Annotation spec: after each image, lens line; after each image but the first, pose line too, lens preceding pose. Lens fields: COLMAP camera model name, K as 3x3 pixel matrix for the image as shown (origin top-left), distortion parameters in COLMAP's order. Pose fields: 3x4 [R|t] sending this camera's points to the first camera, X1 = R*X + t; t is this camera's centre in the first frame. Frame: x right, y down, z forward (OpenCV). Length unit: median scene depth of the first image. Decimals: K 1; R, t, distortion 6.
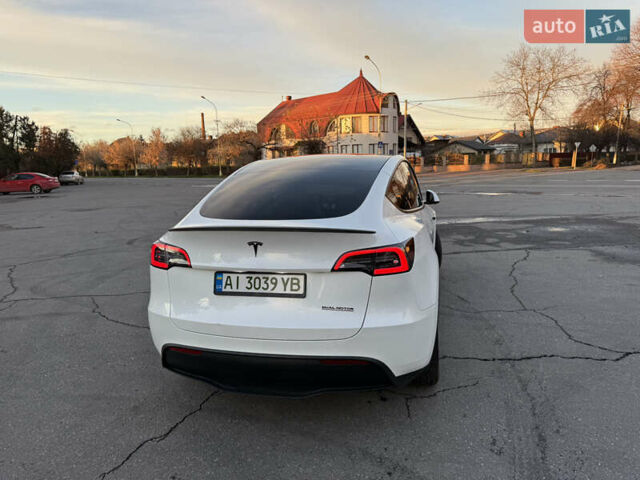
lens RADIAL K [[436.0, 0, 320.0], [0, 436.0, 240.0], [0, 0, 1]] dist [0.001063, -0.000261]
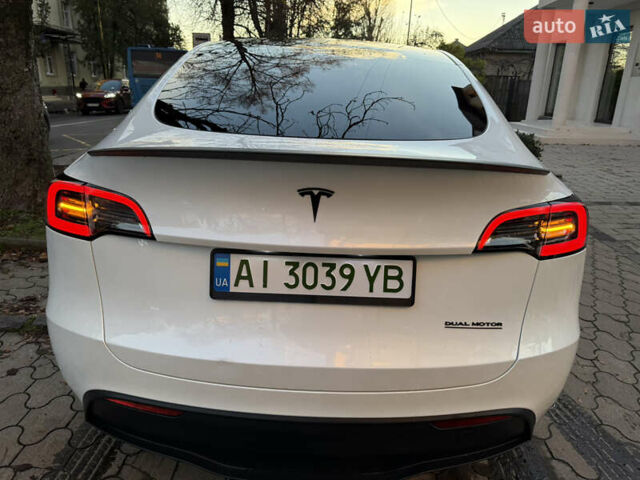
lens RADIAL K [[436.0, 0, 320.0], [0, 436.0, 240.0], [0, 0, 1]] dist [0.001063, -0.000261]
pose [[0.973590, -0.005668, 0.228234, -0.241619], [-0.033624, 0.985230, 0.167901, -0.018247], [-0.225815, -0.171141, 0.959020, 0.556468]]
